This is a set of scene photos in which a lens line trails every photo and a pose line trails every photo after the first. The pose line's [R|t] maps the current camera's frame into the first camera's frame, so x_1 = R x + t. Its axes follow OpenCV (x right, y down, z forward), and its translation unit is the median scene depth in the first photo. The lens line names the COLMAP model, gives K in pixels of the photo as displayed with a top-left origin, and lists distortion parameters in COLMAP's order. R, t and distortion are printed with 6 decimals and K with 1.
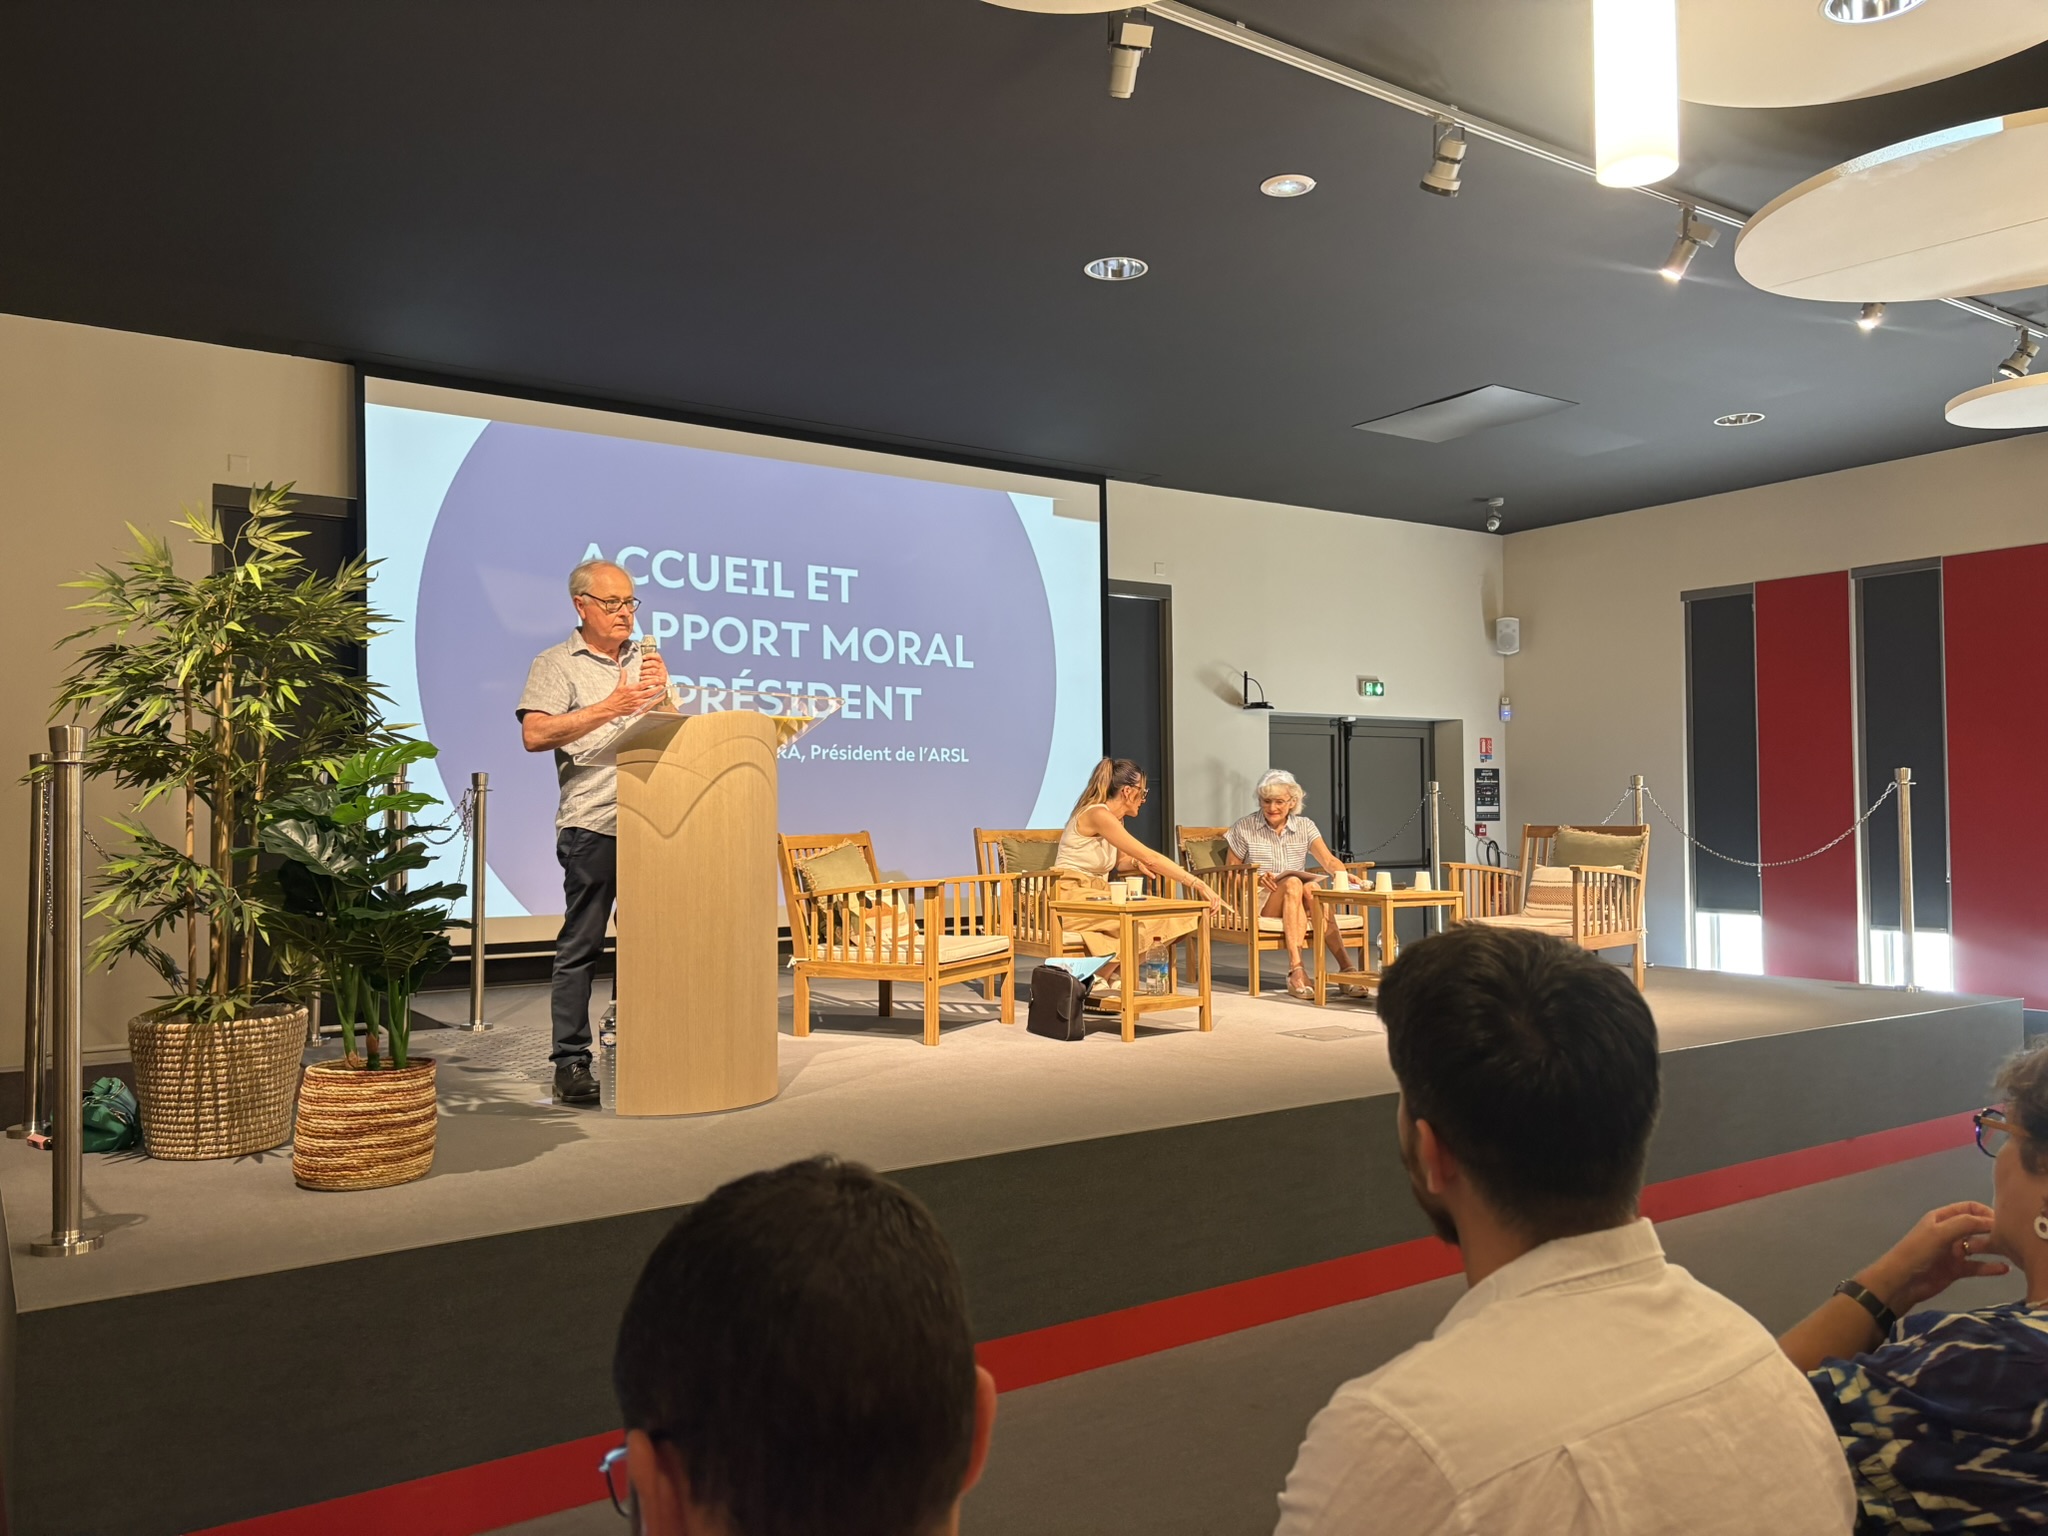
lens RADIAL K [[1570.4, 0, 1039.4], [0, 1570.4, 755.6], [0, 0, 1]] dist [0.053840, -0.056332]
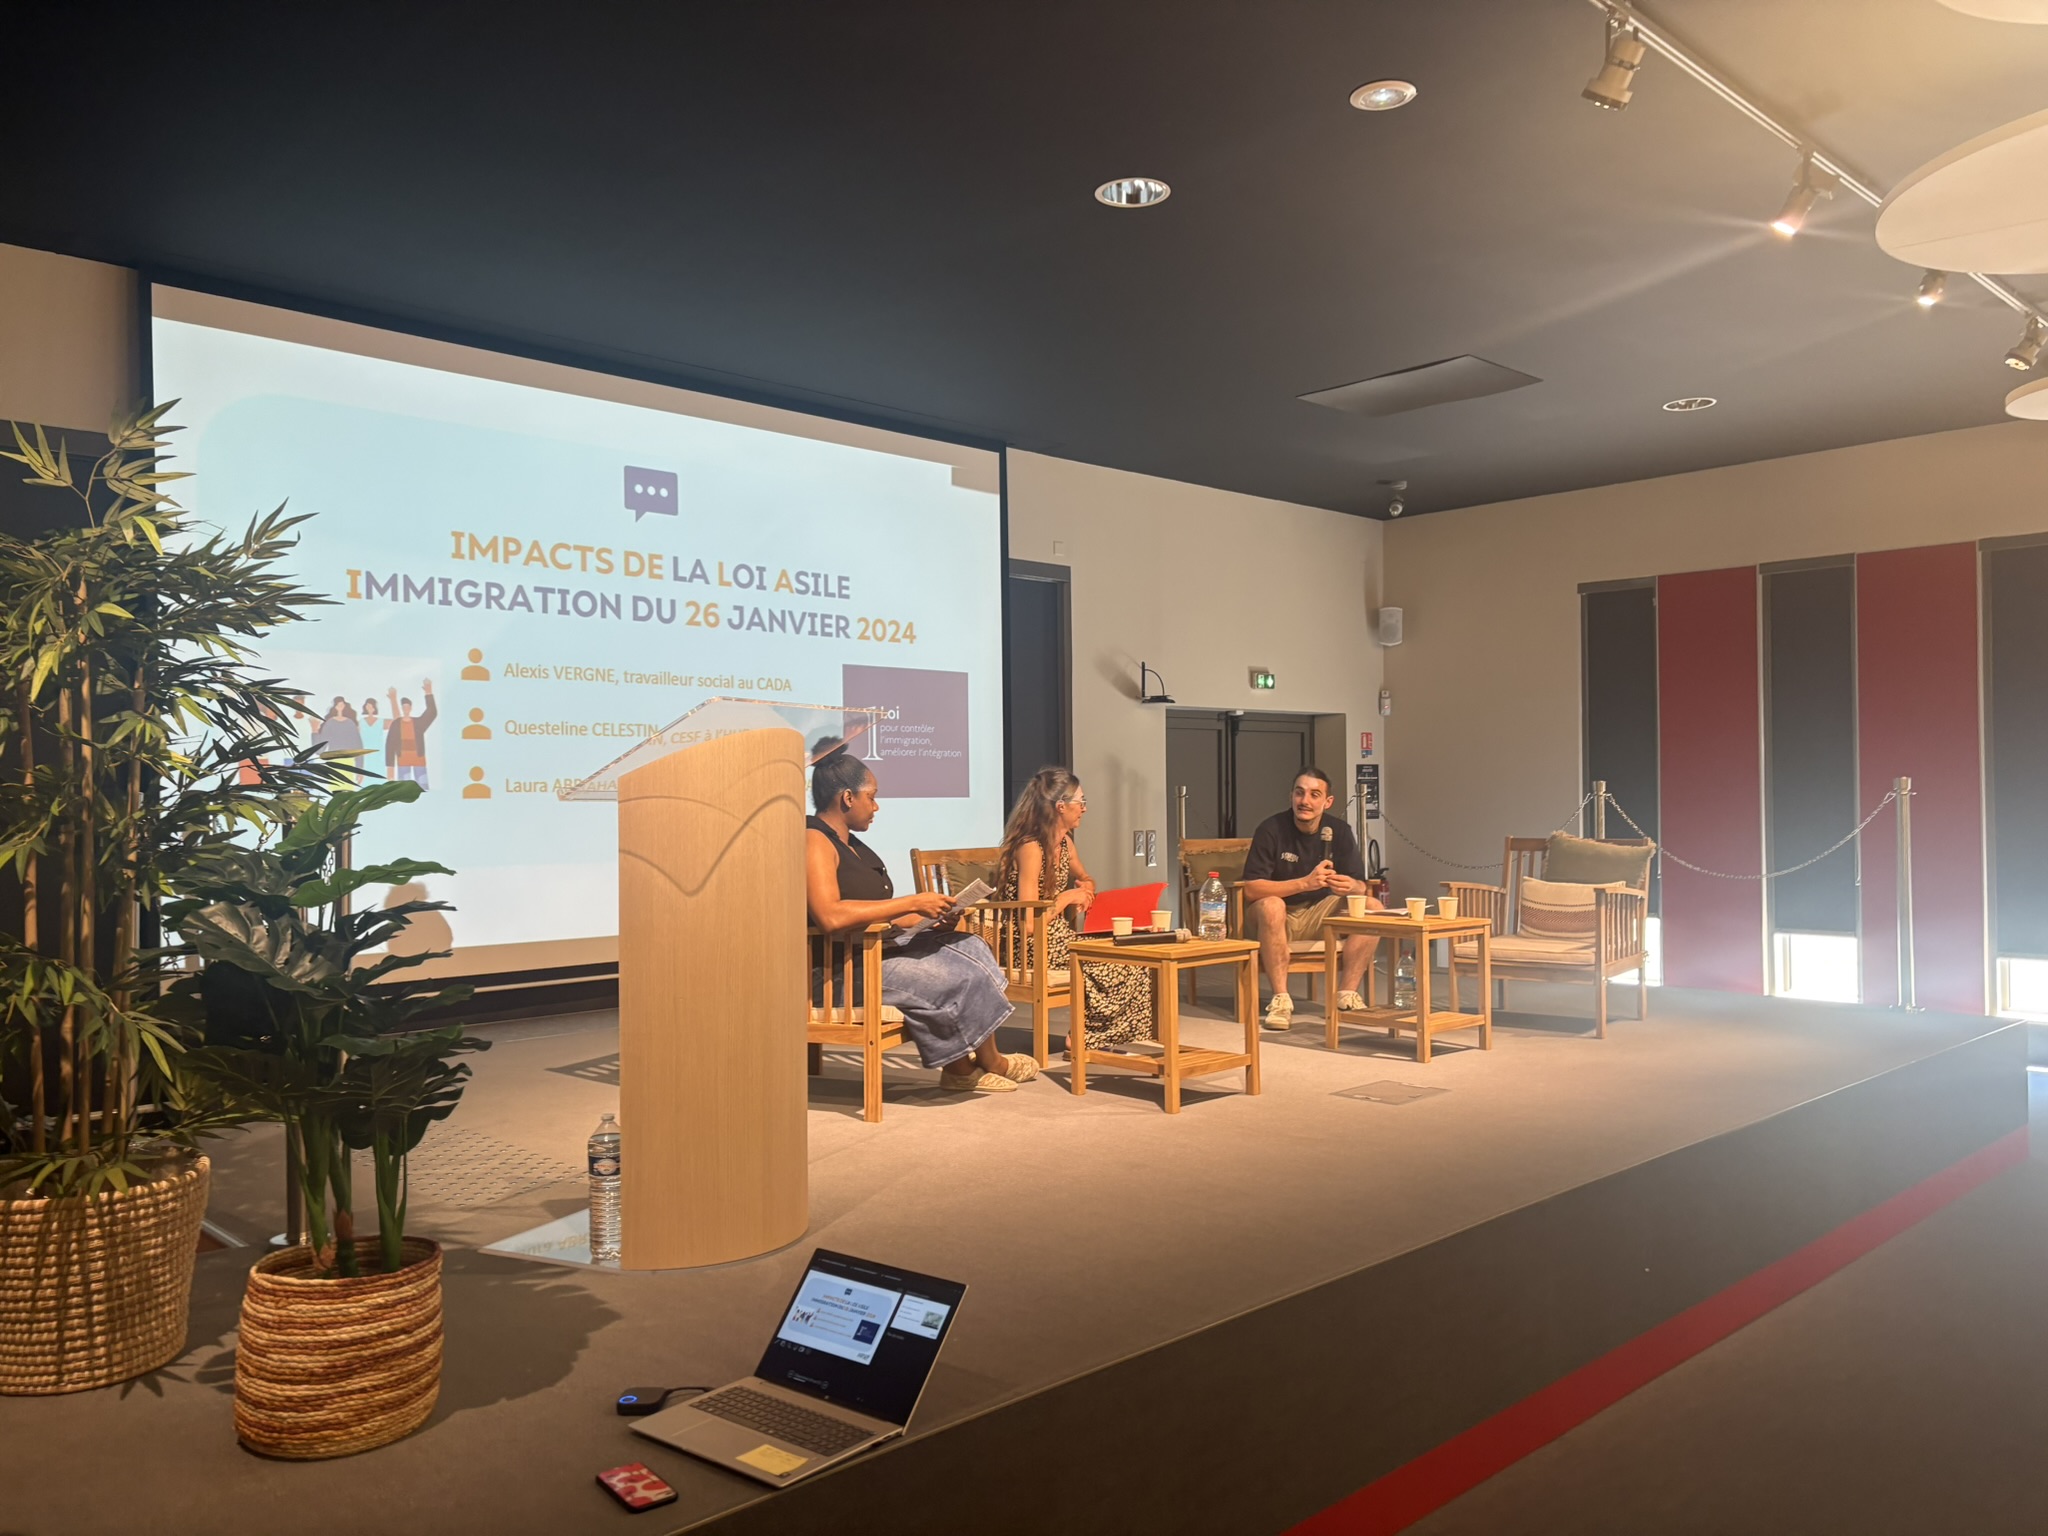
lens RADIAL K [[1567.4, 0, 1024.0], [0, 1567.4, 768.0], [0, 0, 1]] dist [0.091408, -0.124772]
pose [[0.987992, 0.000709, 0.154501, -0.136586], [-0.004110, 0.999756, 0.021696, -0.018279], [-0.154448, -0.022071, 0.987754, 0.161124]]
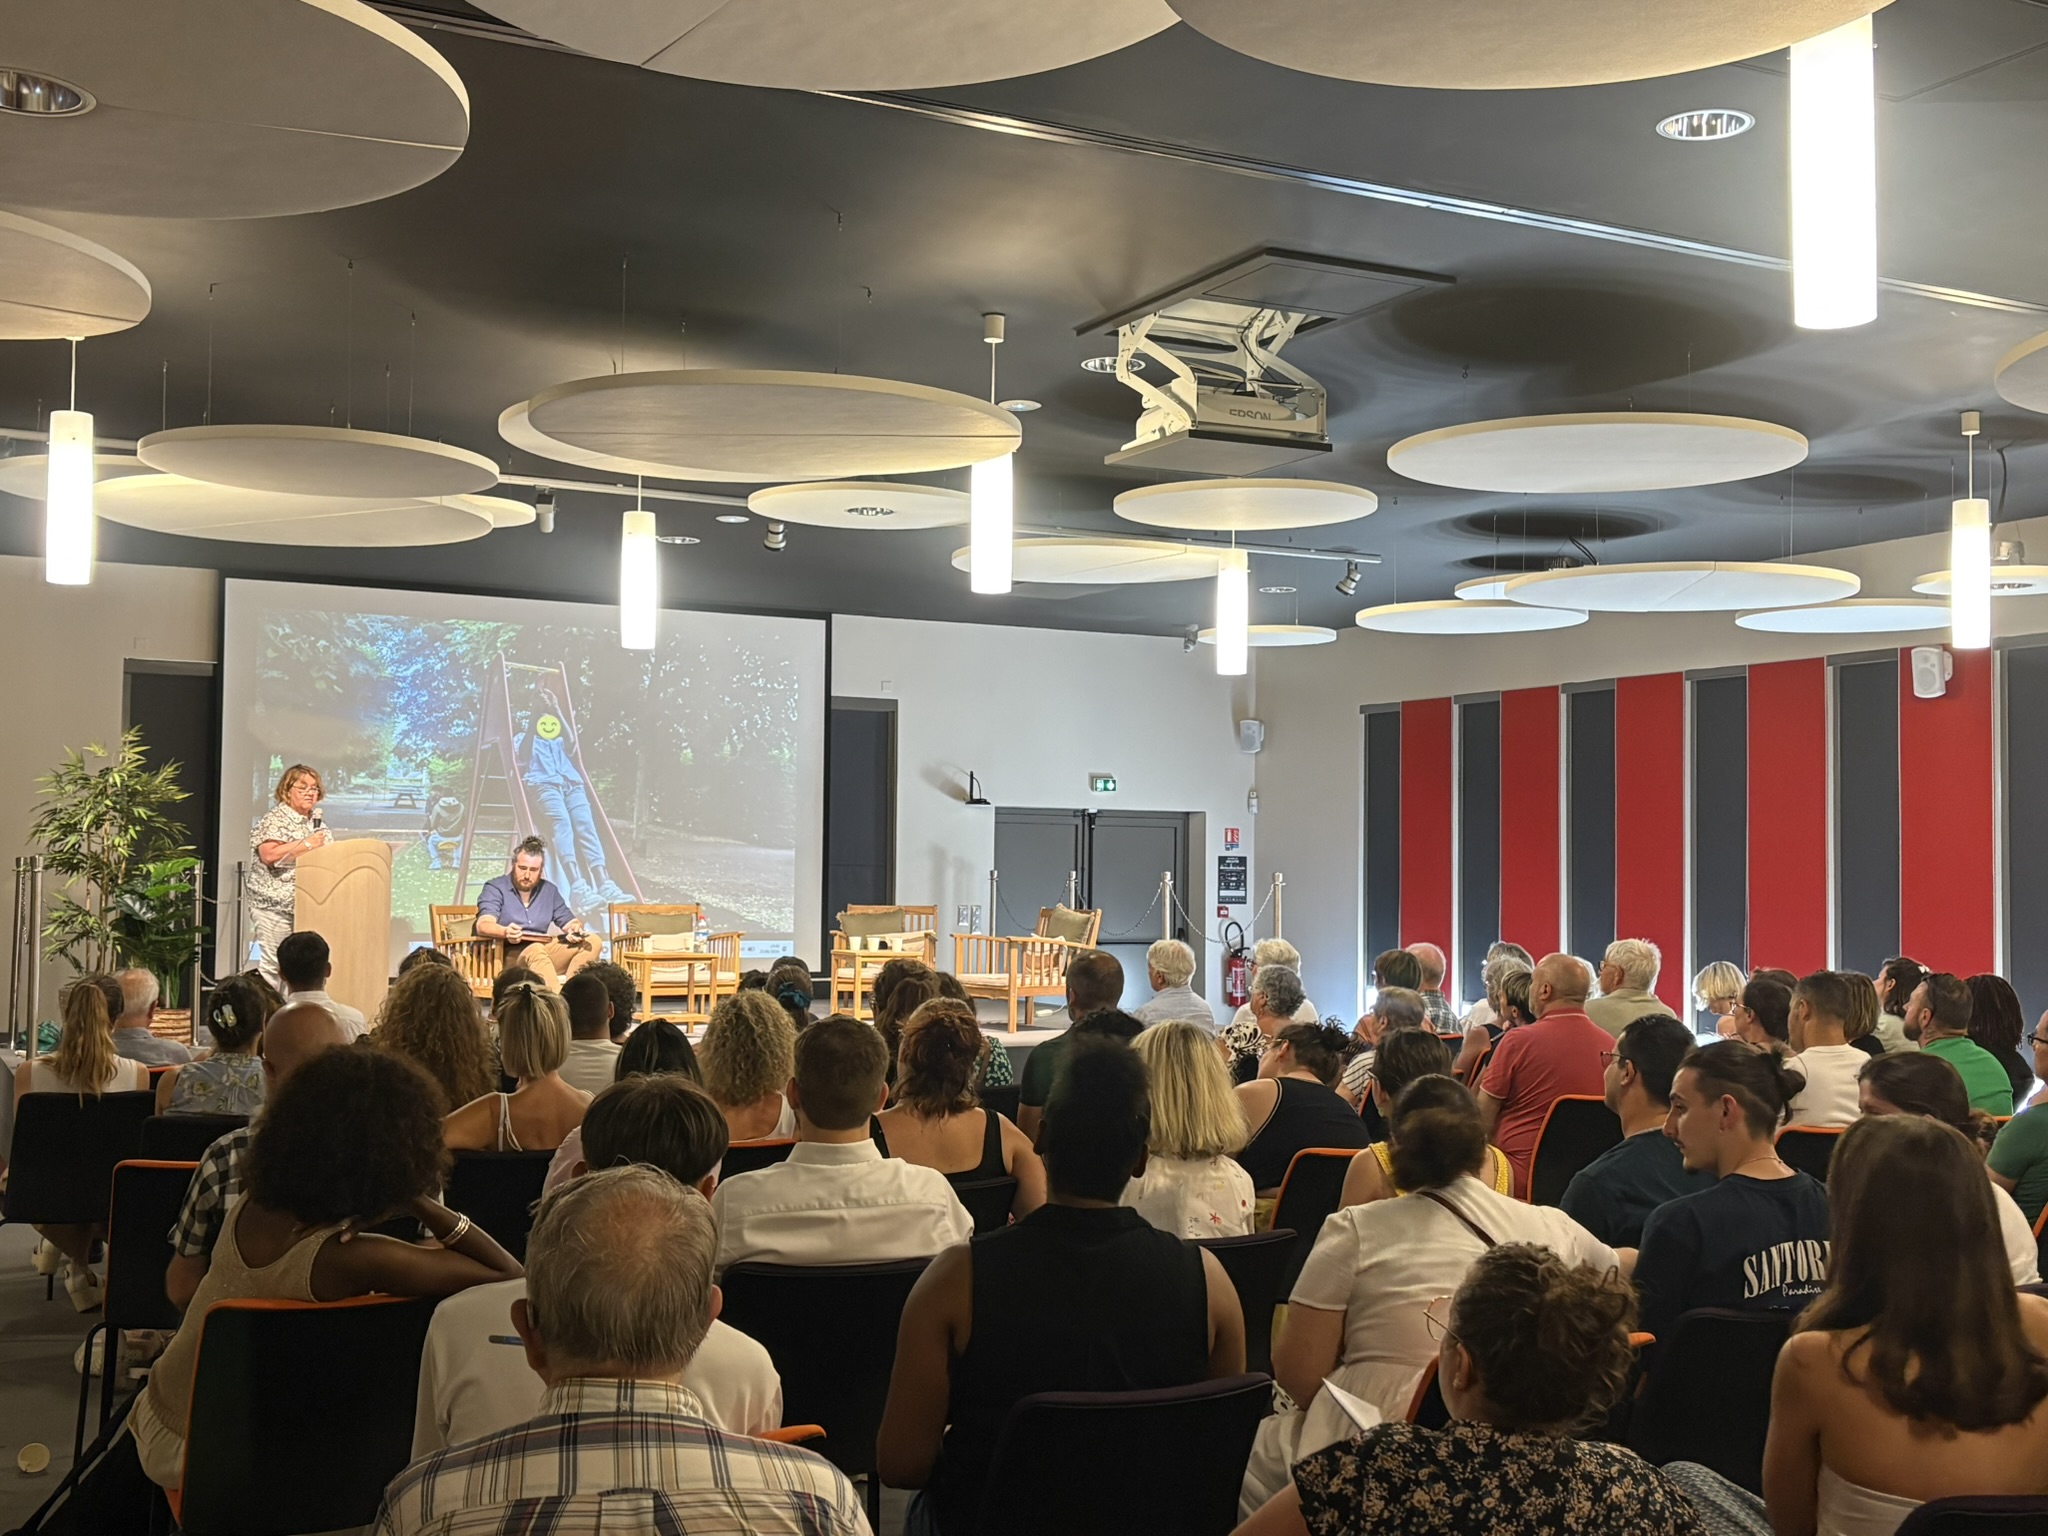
lens RADIAL K [[2260.4, 0, 1024.0], [0, 2260.4, 768.0], [0, 0, 1]] dist [0.103526, -0.292964]
pose [[0.991044, 0.014422, -0.132754, 0.664435], [-0.015625, 0.999846, -0.008028, -0.073043], [0.132618, 0.010031, 0.991116, -1.114060]]
